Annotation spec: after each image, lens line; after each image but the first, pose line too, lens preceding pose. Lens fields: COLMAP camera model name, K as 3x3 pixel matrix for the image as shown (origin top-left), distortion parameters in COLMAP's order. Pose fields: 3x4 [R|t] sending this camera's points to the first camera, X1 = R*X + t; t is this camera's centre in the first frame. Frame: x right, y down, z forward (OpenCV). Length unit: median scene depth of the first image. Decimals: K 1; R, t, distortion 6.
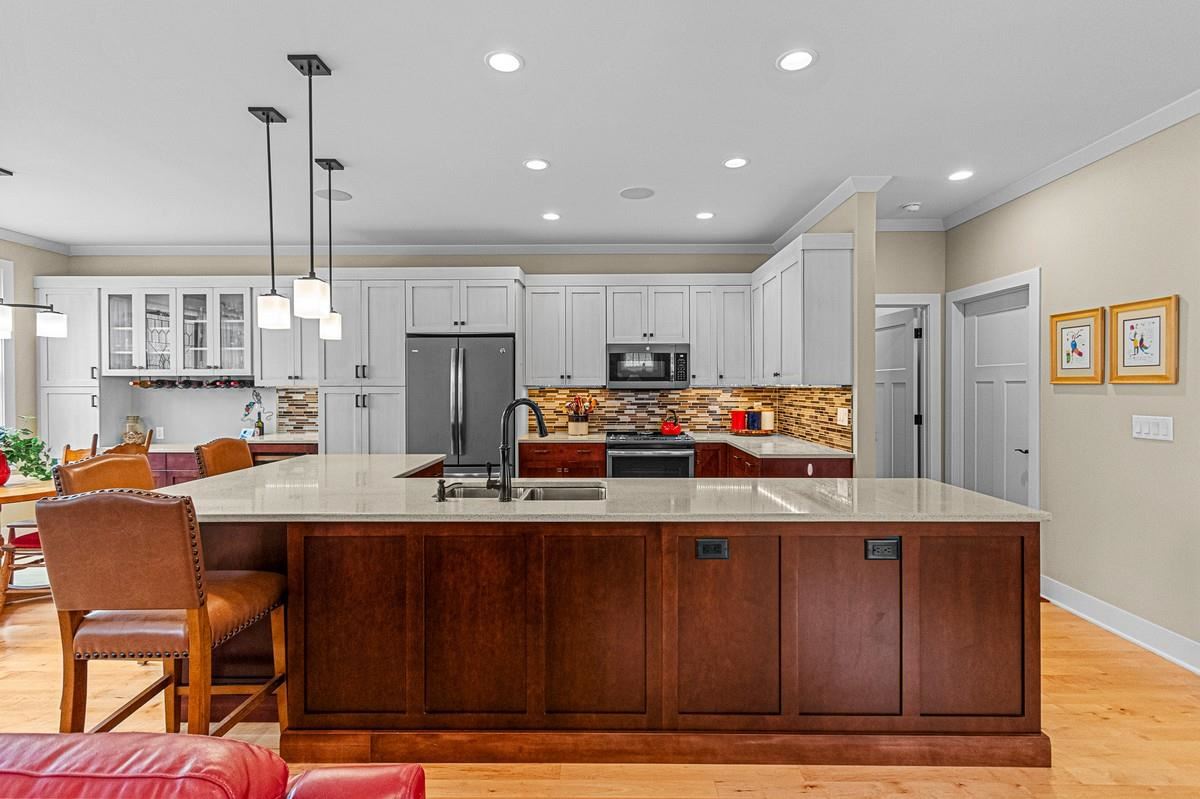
lens RADIAL K [[534.8, 0, 624.0], [0, 534.8, 392.1], [0, 0, 1]] dist [0.000809, -0.000482]
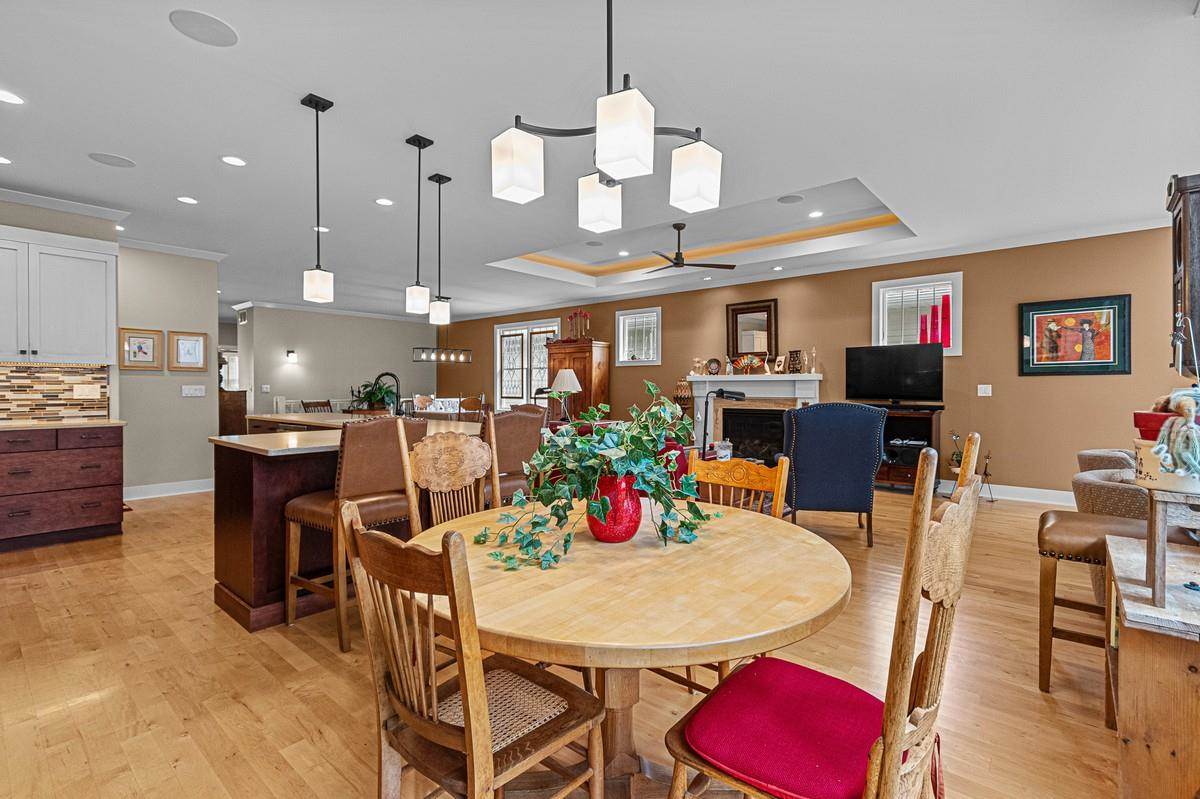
lens RADIAL K [[534.8, 0, 601.7], [0, 534.8, 390.9], [0, 0, 1]] dist [0.000809, -0.000482]
pose [[-0.760526, -0.003840, 0.649296, -0.975197], [0.006588, 0.999885, 0.013630, 0.026847], [-0.649274, 0.014644, -0.760414, 0.895572]]
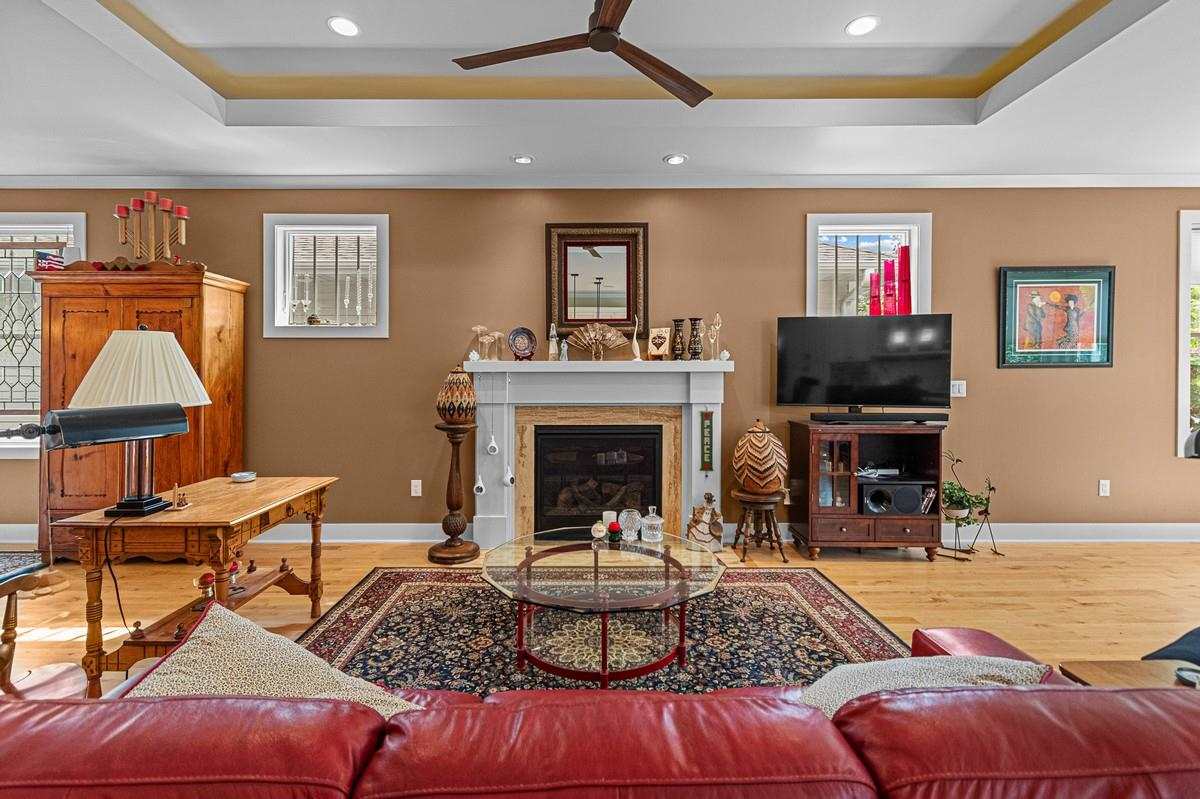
lens RADIAL K [[534.8, 0, 594.9], [0, 534.8, 376.1], [0, 0, 1]] dist [0.000809, -0.000482]
pose [[-0.999927, 0.002195, -0.011841, -0.290151], [0.002099, 0.999965, 0.008150, 0.020267], [0.011858, 0.008125, -0.999897, 0.263111]]
